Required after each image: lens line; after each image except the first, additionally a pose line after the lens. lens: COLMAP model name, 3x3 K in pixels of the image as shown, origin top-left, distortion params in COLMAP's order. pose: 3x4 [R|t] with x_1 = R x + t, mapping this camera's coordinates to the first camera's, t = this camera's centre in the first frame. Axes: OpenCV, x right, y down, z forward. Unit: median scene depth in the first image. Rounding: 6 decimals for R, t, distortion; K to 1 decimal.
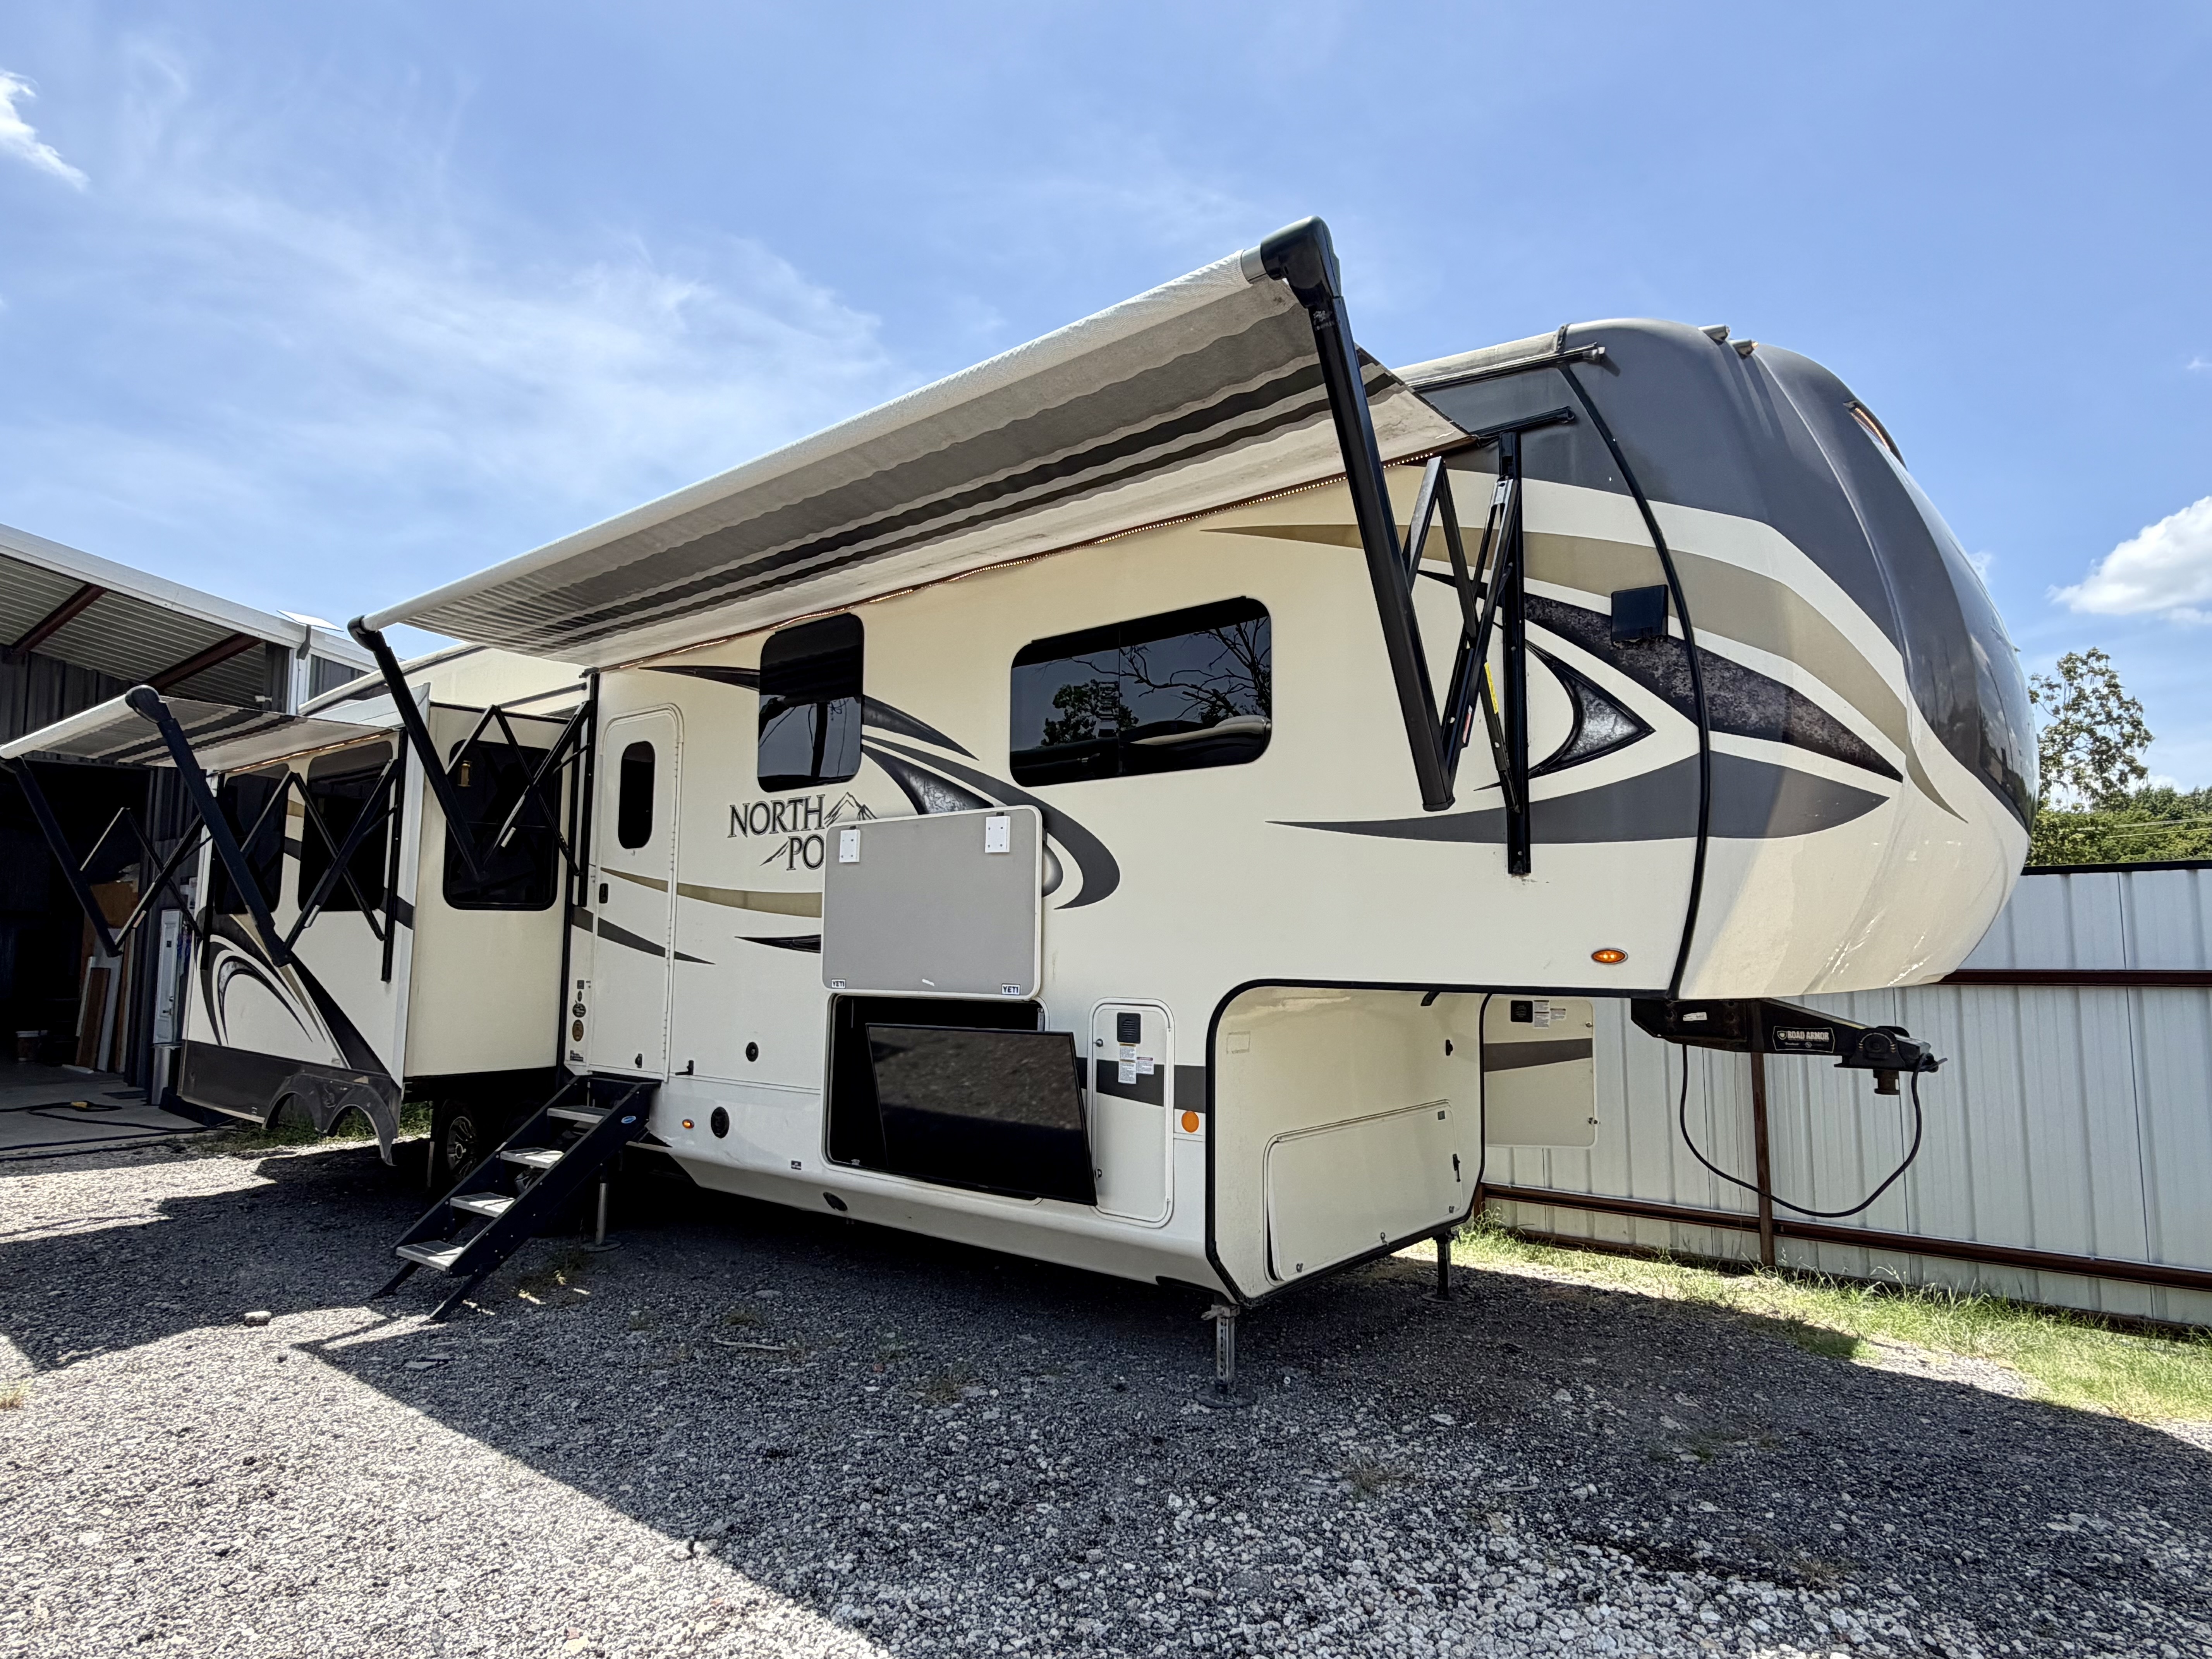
lens RADIAL K [[1223.7, 0, 1104.3], [0, 1223.7, 842.9], [0, 0, 1]] dist [-0.000814, 0.002453]
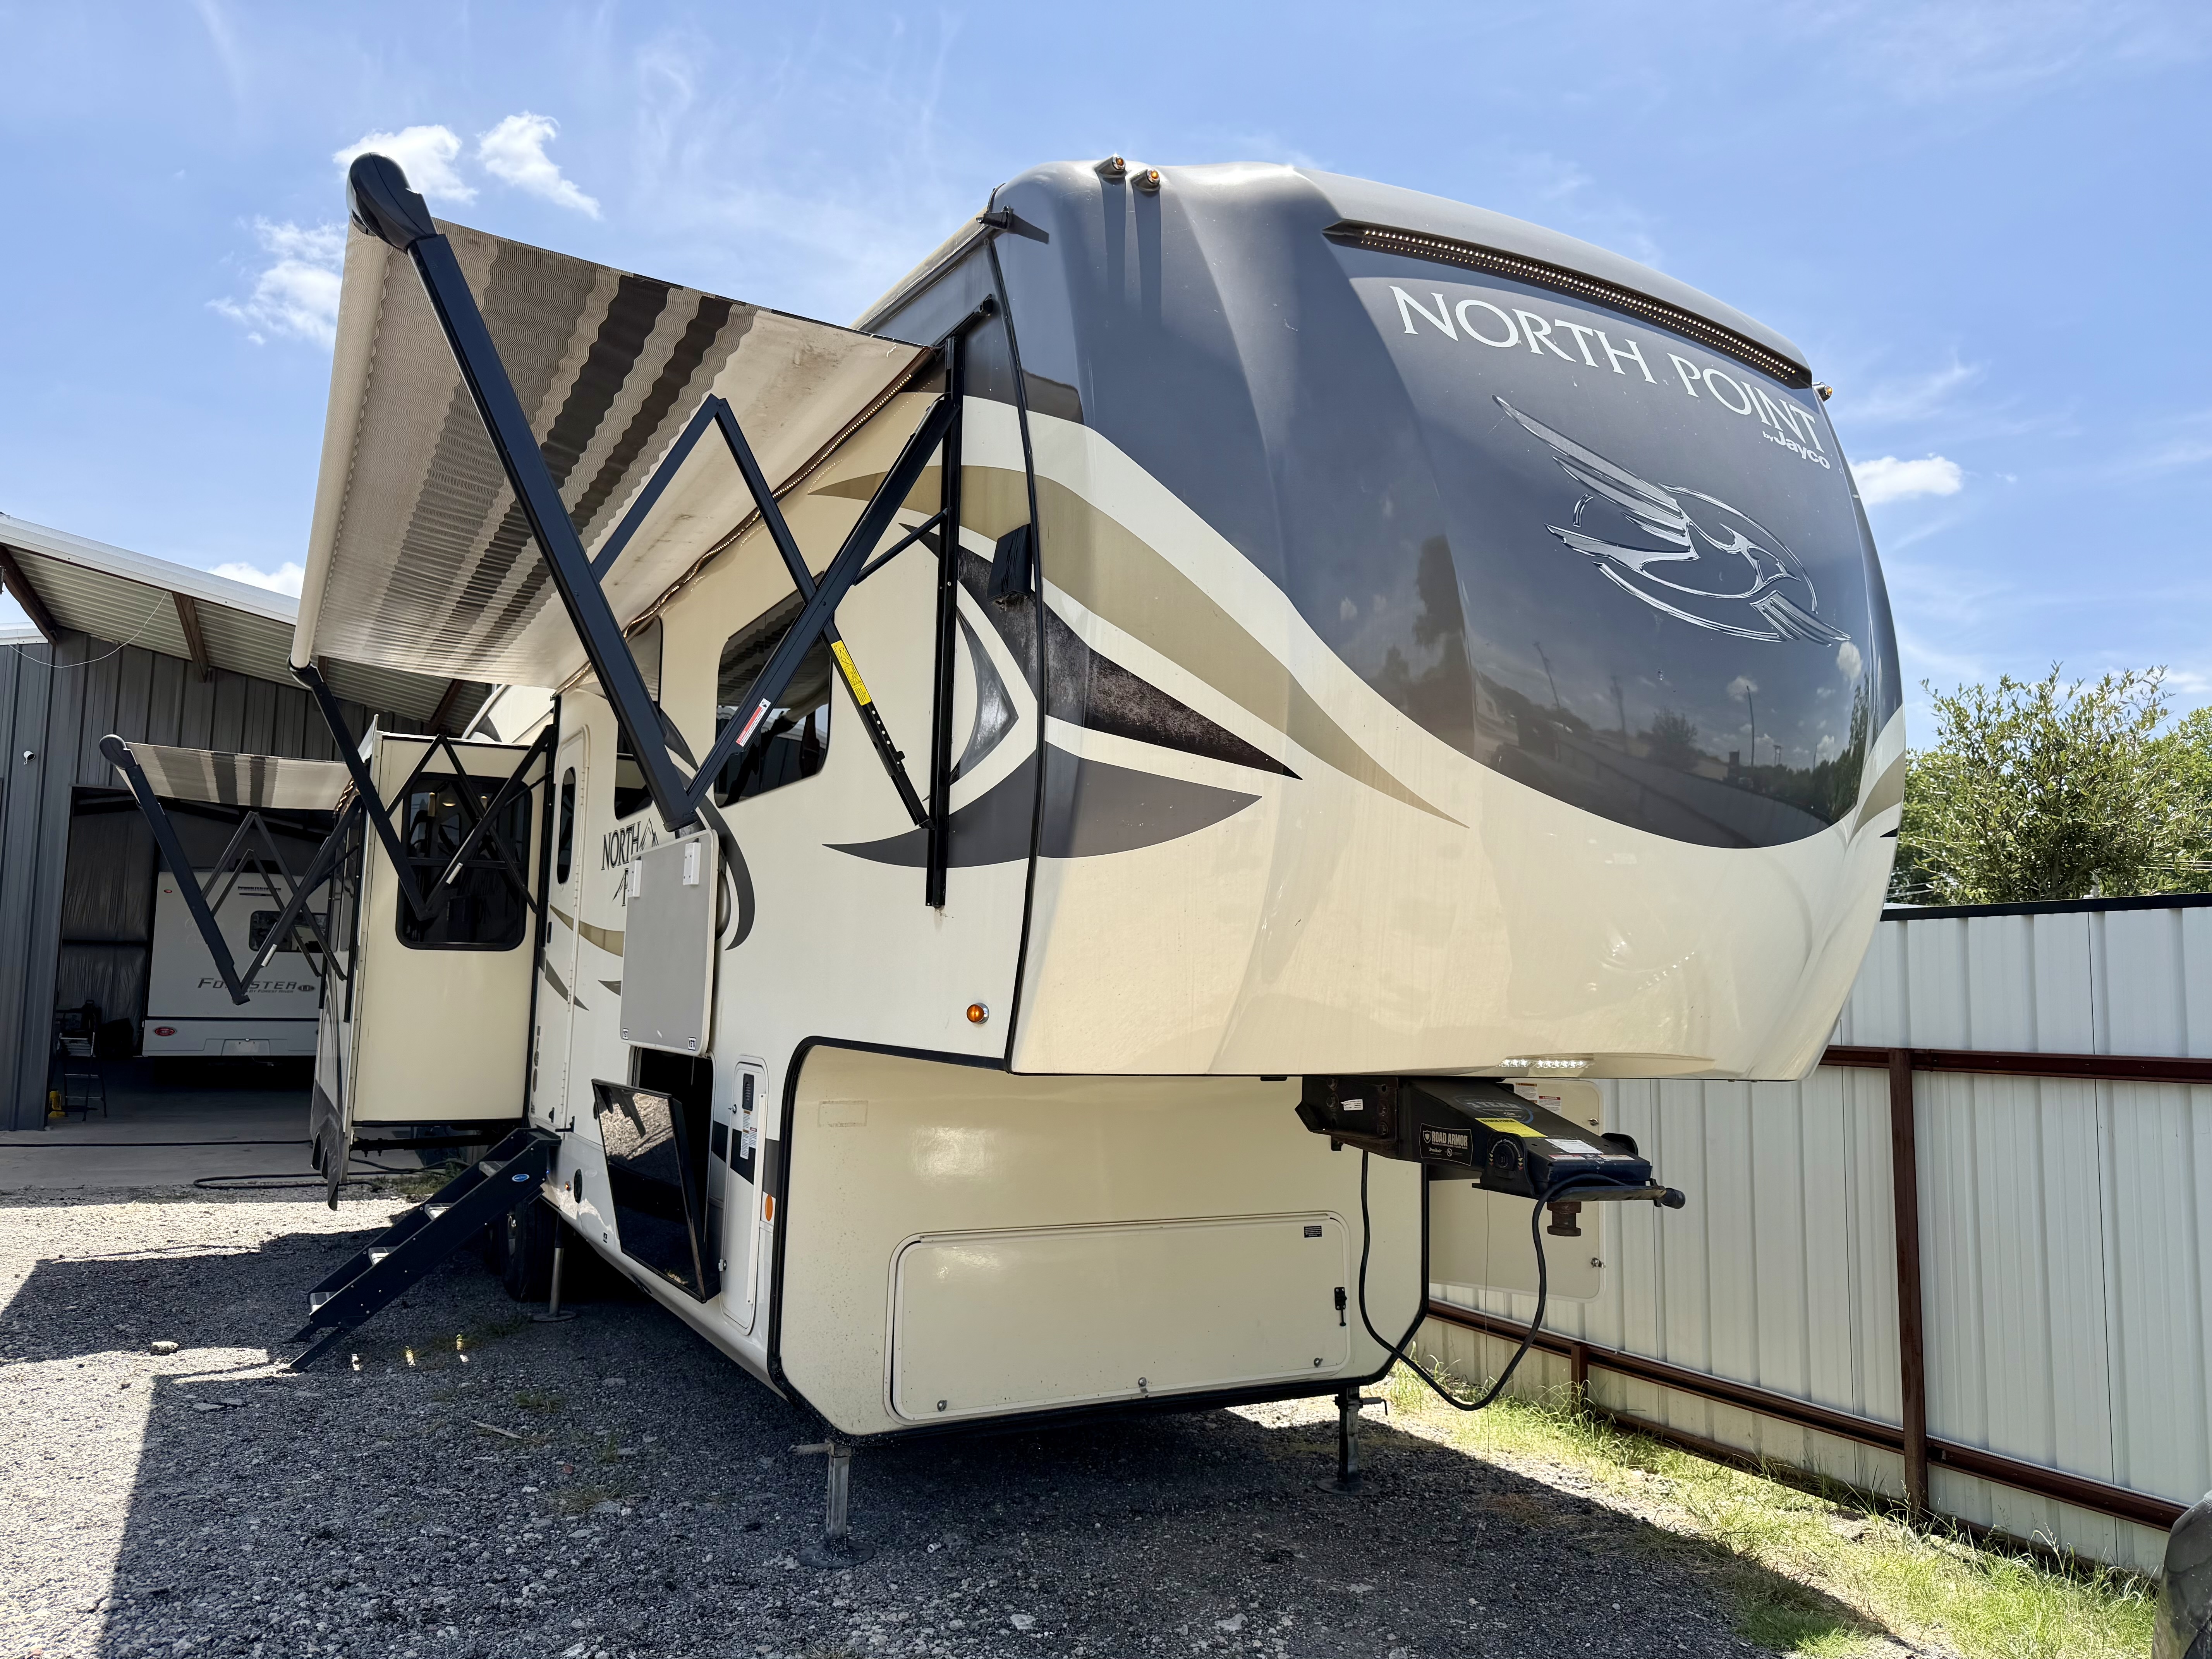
lens RADIAL K [[1561.6, 0, 1109.3], [0, 1561.6, 814.9], [0, 0, 1]] dist [0.003979, -0.008136]
pose [[0.925422, -0.029024, -0.377824, 0.677353], [0.017358, 0.999263, -0.034245, 0.002366], [0.378540, 0.025133, 0.925244, 0.101075]]
